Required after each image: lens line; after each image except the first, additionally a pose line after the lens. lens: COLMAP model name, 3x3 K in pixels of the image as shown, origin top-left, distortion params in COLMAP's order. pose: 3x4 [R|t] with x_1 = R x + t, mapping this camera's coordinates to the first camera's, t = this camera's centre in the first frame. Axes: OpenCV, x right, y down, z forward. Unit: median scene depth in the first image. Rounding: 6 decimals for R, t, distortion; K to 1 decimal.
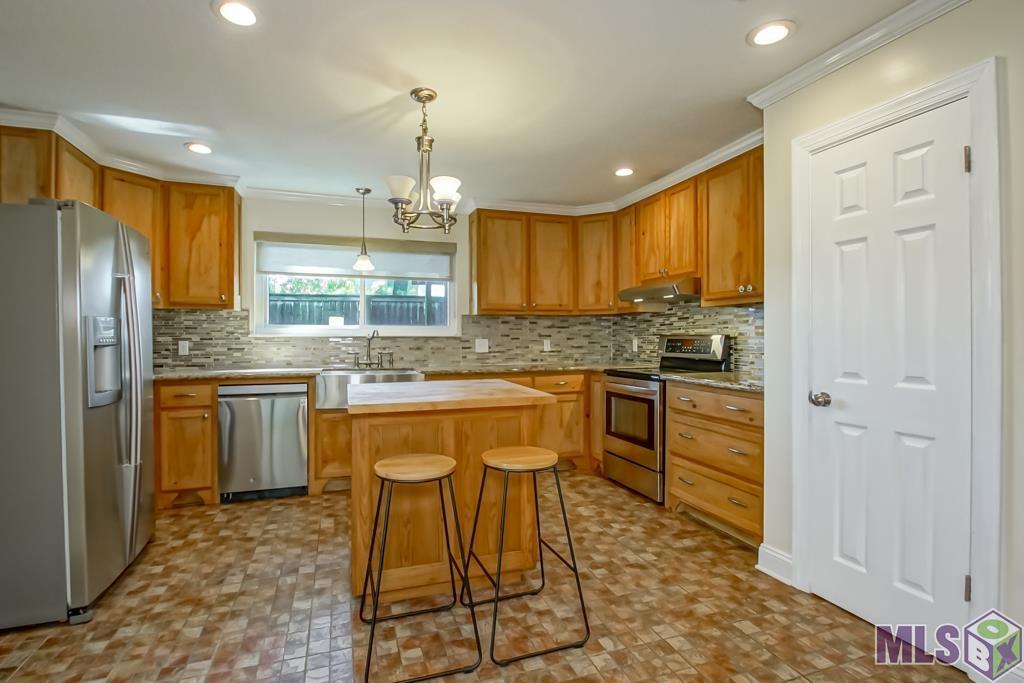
lens RADIAL K [[478.5, 0, 495.4], [0, 478.5, 341.9], [0, 0, 1]] dist [-0.000435, -0.012320]
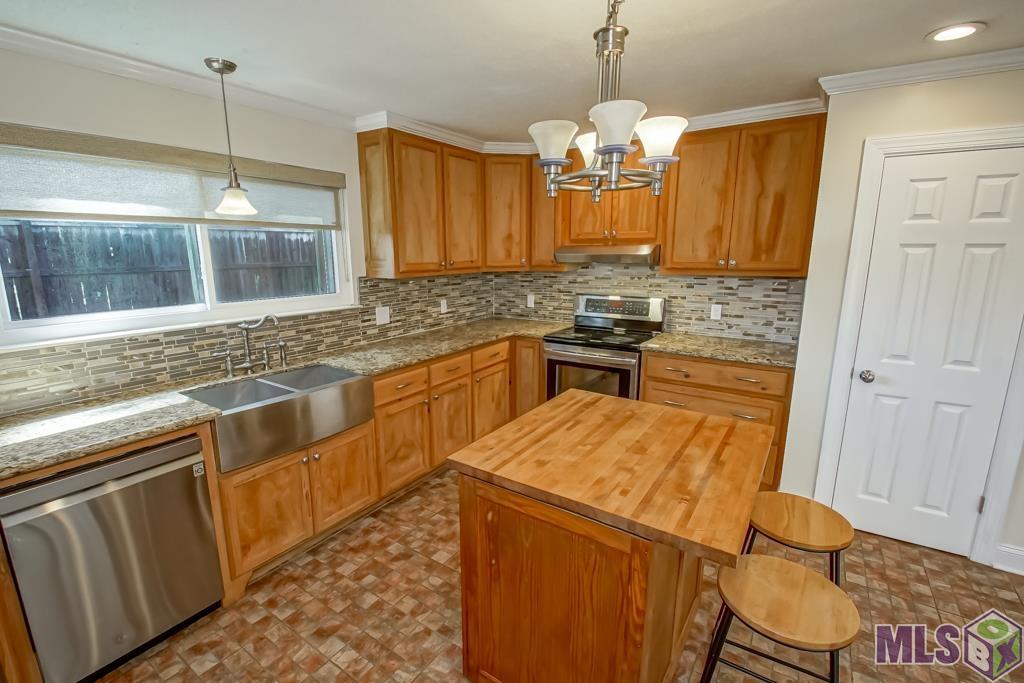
lens RADIAL K [[449.3, 0, 495.9], [0, 449.3, 346.1], [0, 0, 1]] dist [-0.002470, -0.009304]
pose [[0.796295, -0.130549, 0.590654, -0.375676], [0.014401, 0.980249, 0.197244, -0.099756], [-0.604738, -0.148559, 0.782447, 0.370023]]
